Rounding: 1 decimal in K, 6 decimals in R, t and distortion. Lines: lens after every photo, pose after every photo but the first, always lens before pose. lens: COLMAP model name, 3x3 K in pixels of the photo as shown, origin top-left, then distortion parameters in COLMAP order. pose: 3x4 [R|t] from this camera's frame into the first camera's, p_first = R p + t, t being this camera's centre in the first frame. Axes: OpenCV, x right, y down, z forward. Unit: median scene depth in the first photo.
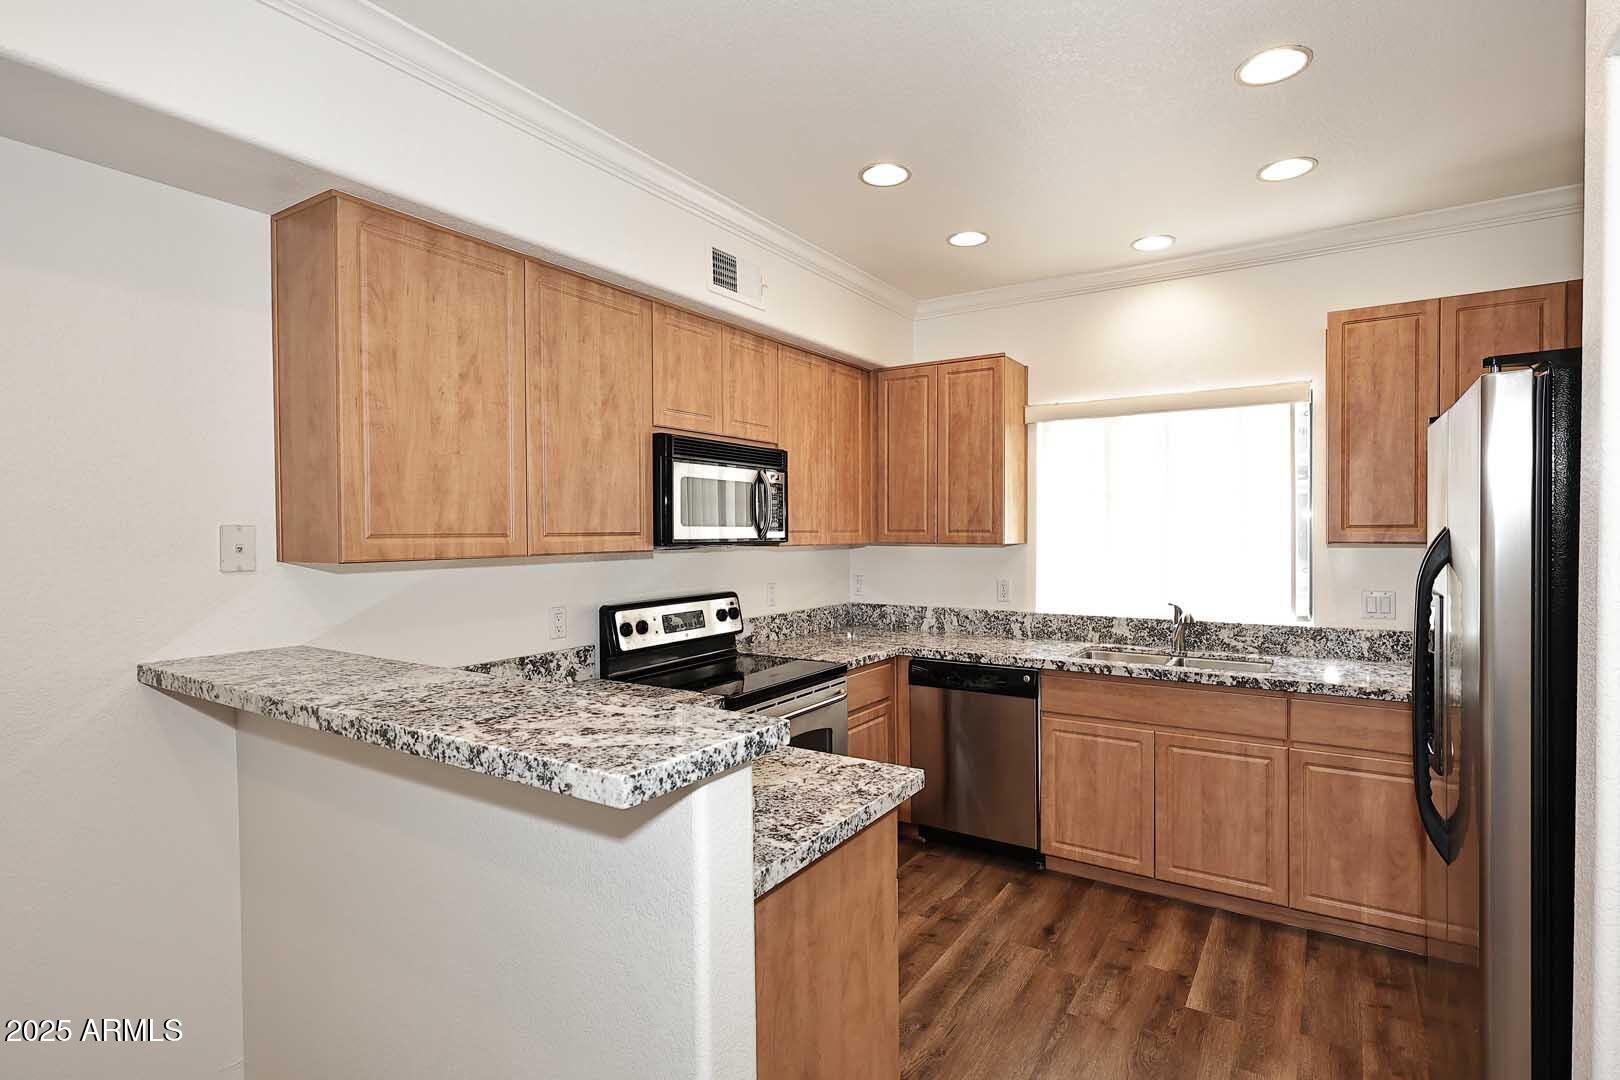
lens RADIAL K [[801.6, 0, 814.9], [0, 801.6, 544.3], [0, 0, 1]] dist [0.003465, 0.000422]
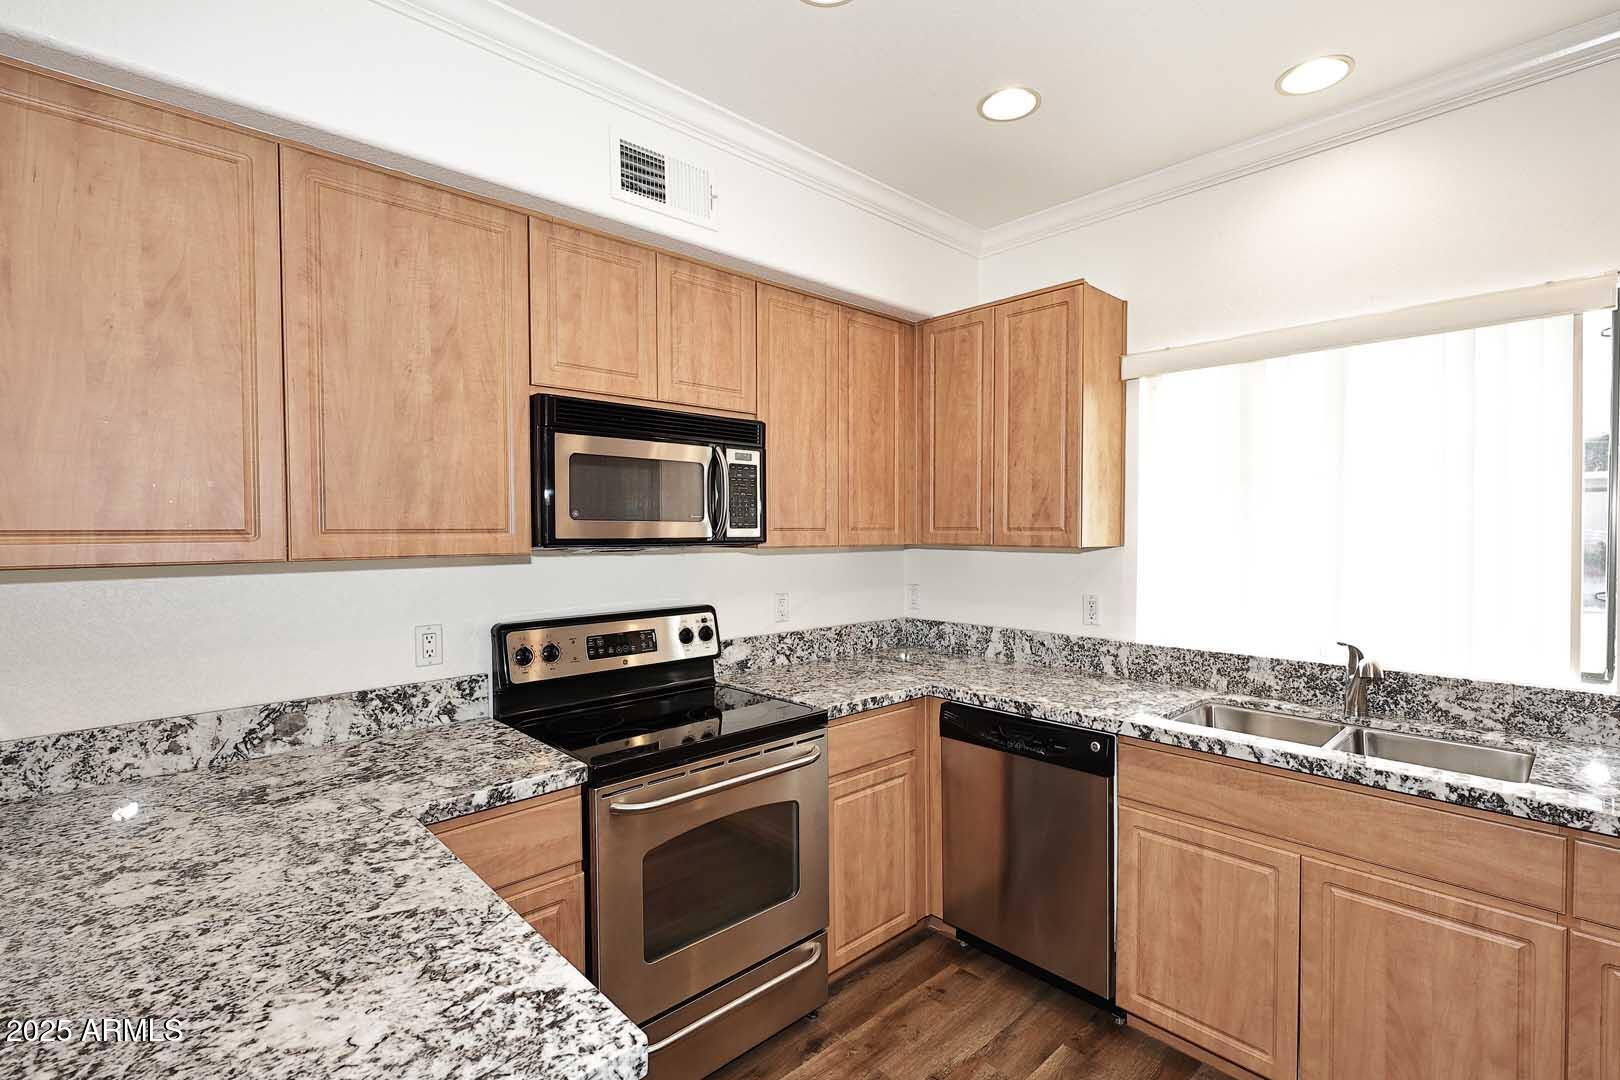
lens RADIAL K [[747.8, 0, 809.3], [0, 747.8, 547.3], [0, 0, 1]] dist [0.001862, 0.000215]
pose [[0.970638, 0.008262, -0.240405, 0.182378], [-0.006701, 0.999951, 0.007311, -0.004245], [0.240454, -0.005485, 0.970645, 0.332645]]
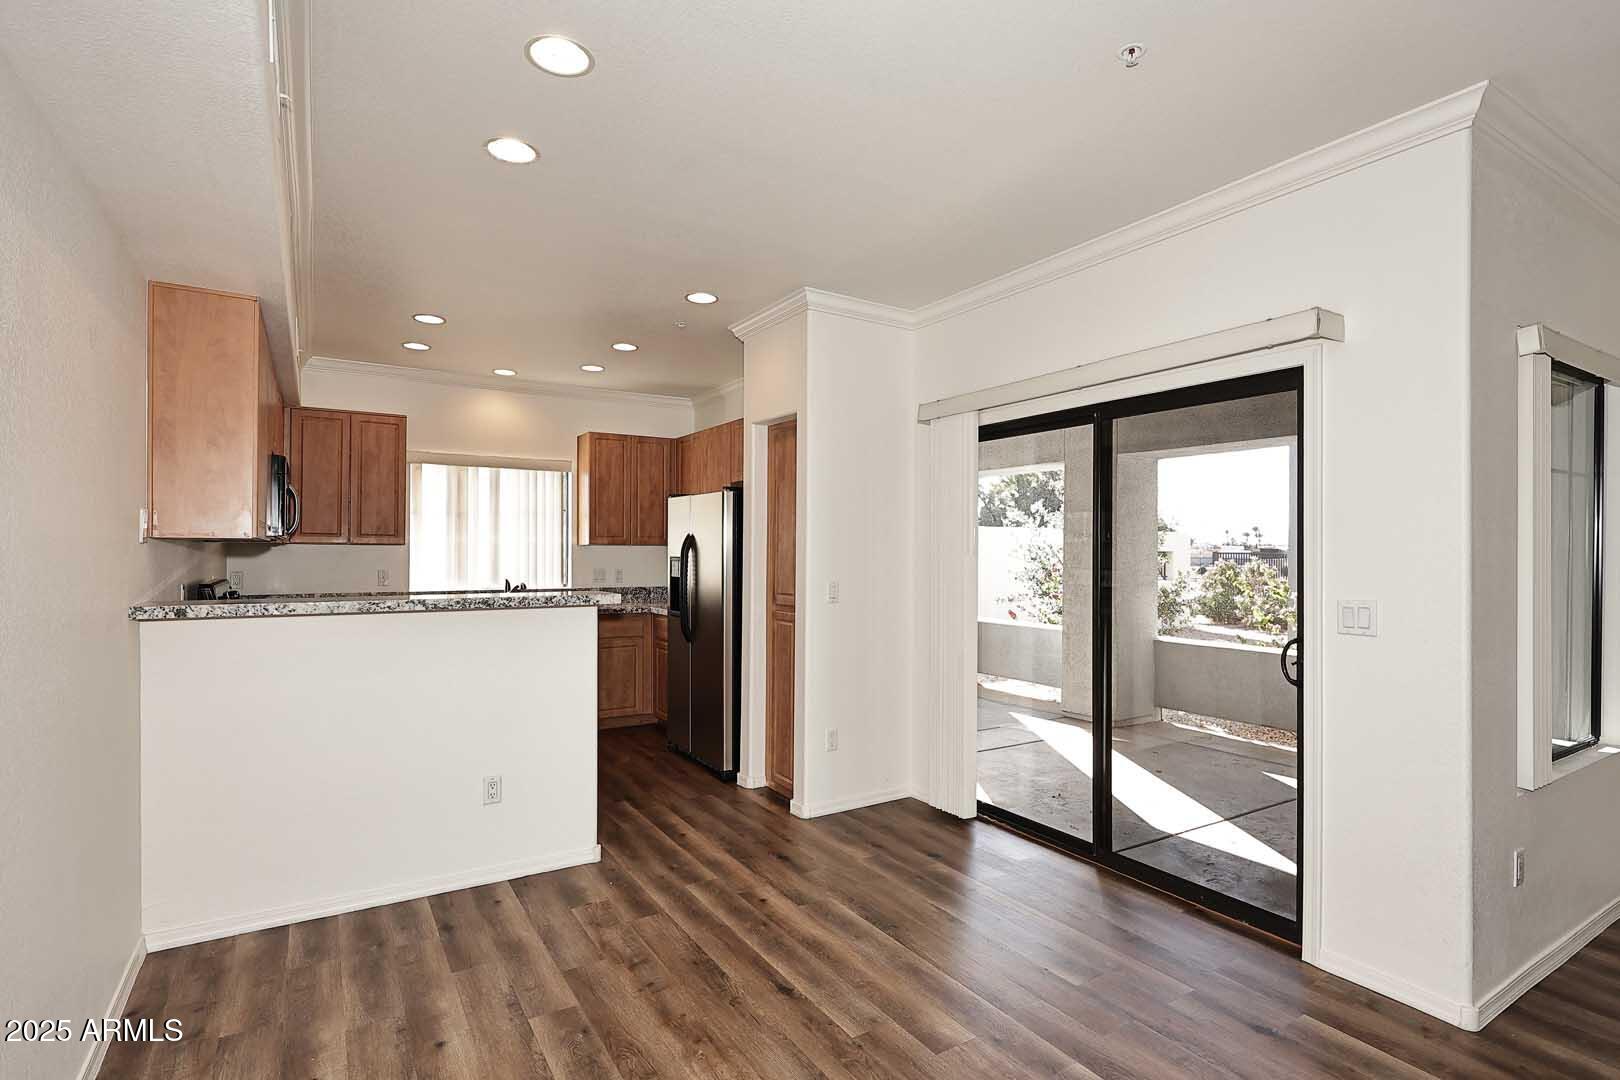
lens RADIAL K [[801.6, 0, 814.9], [0, 801.6, 544.3], [0, 0, 1]] dist [0.003465, 0.000422]
pose [[0.428605, 0.016478, 0.903342, -0.879309], [0.011343, 0.999657, -0.023617, 0.049414], [-0.903421, 0.020369, 0.428271, -0.360976]]
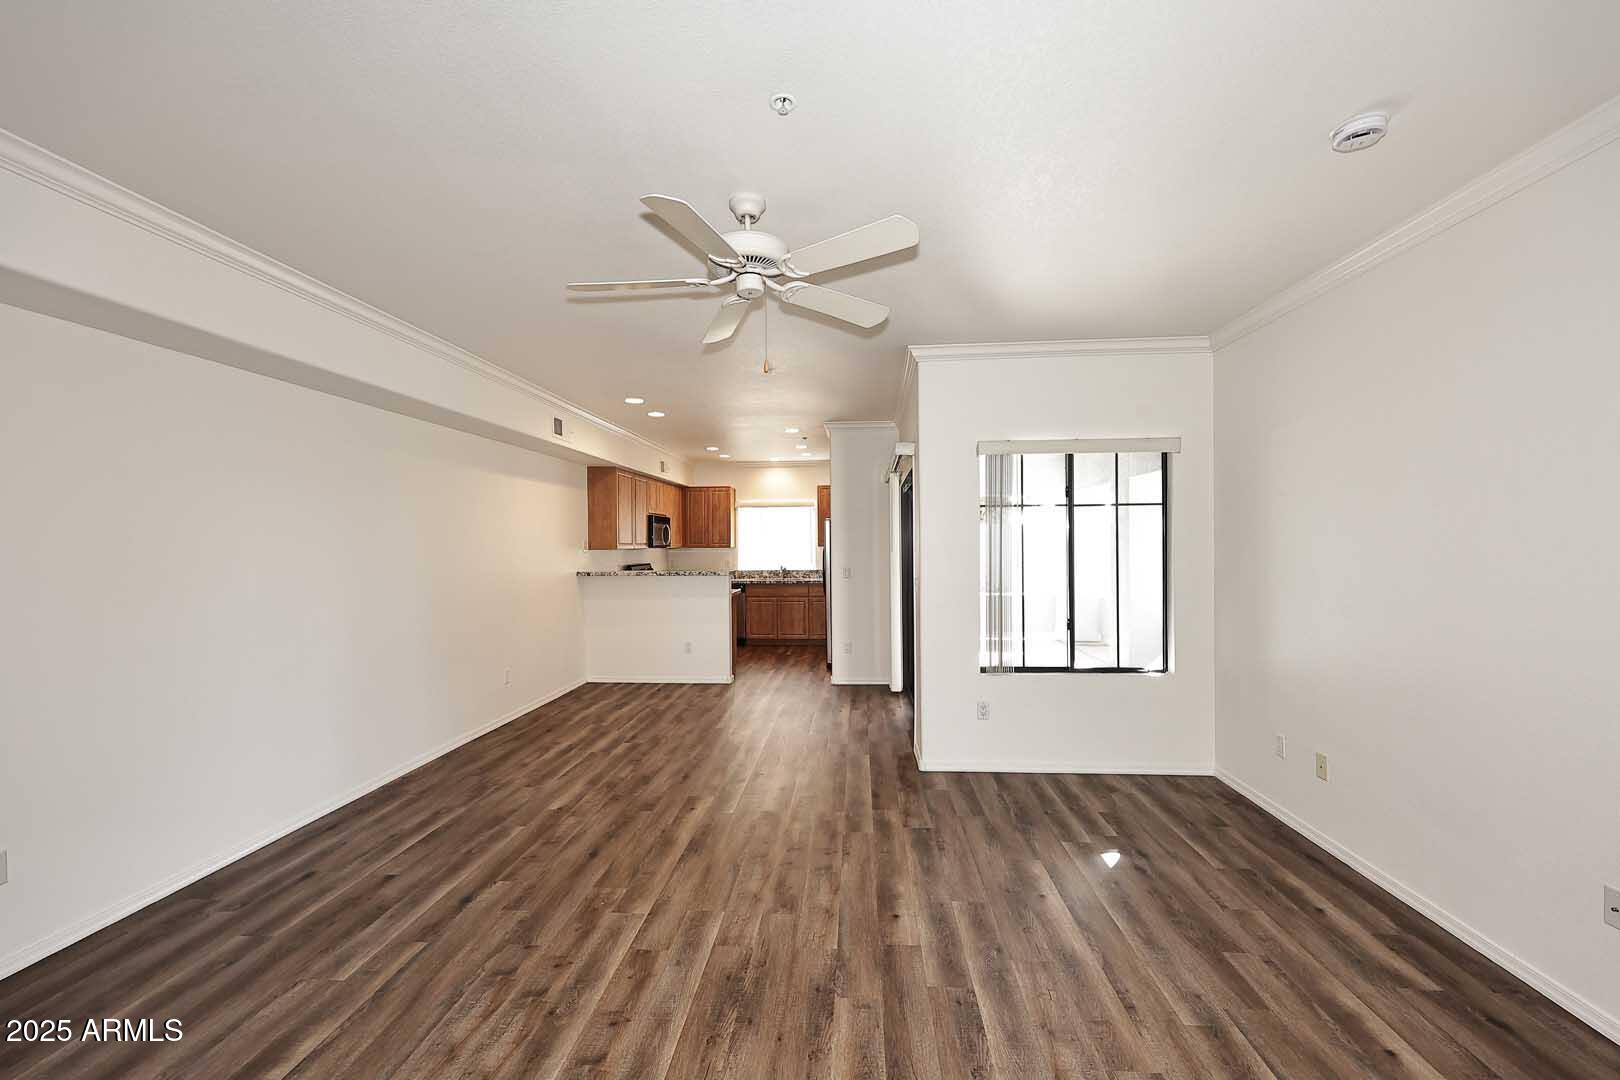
lens RADIAL K [[657.4, 0, 810.8], [0, 657.4, 545.4], [0, 0, 1]] dist [0.000478, 0.002968]
pose [[0.882677, -0.003938, 0.469964, -0.781571], [0.013391, 0.999770, -0.016773, 0.043806], [-0.469790, 0.021099, 0.882526, -1.586378]]
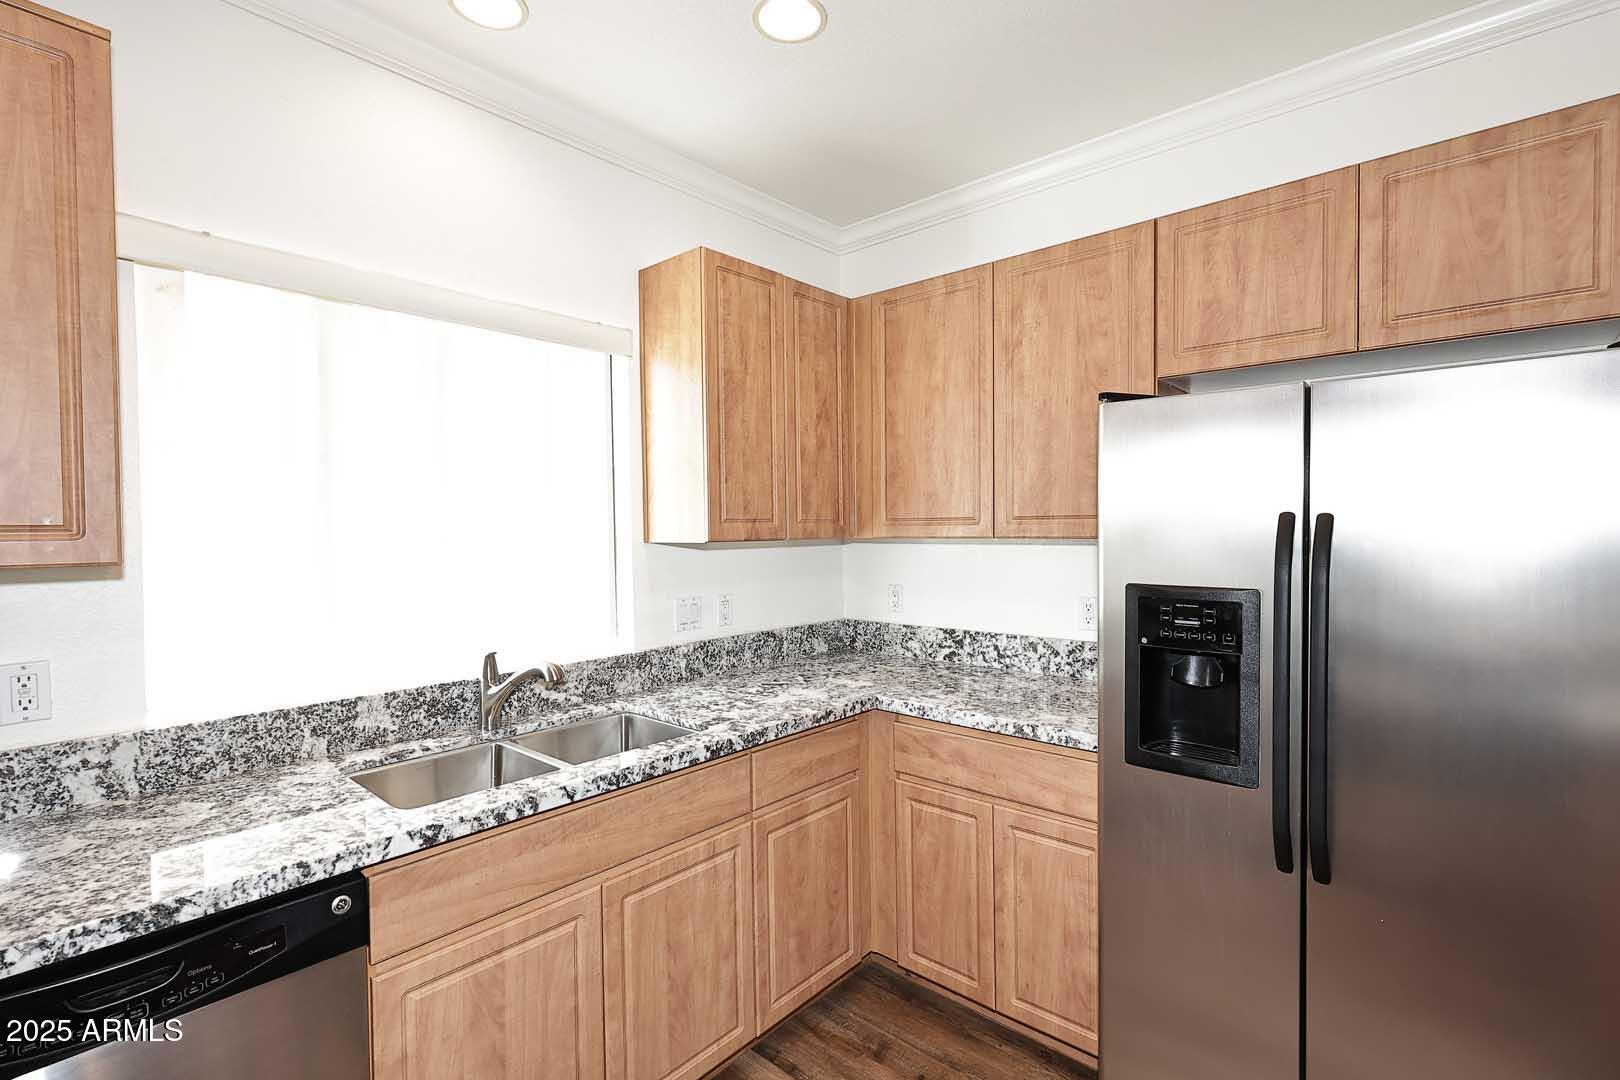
lens RADIAL K [[741.4, 0, 816.7], [0, 741.4, 541.4], [0, 0, 1]] dist [0.000235, 0.000030]
pose [[0.143795, -0.015517, 0.989486, -0.058022], [0.028887, 0.999517, 0.011476, -0.006455], [-0.989186, 0.026933, 0.144173, 0.724551]]
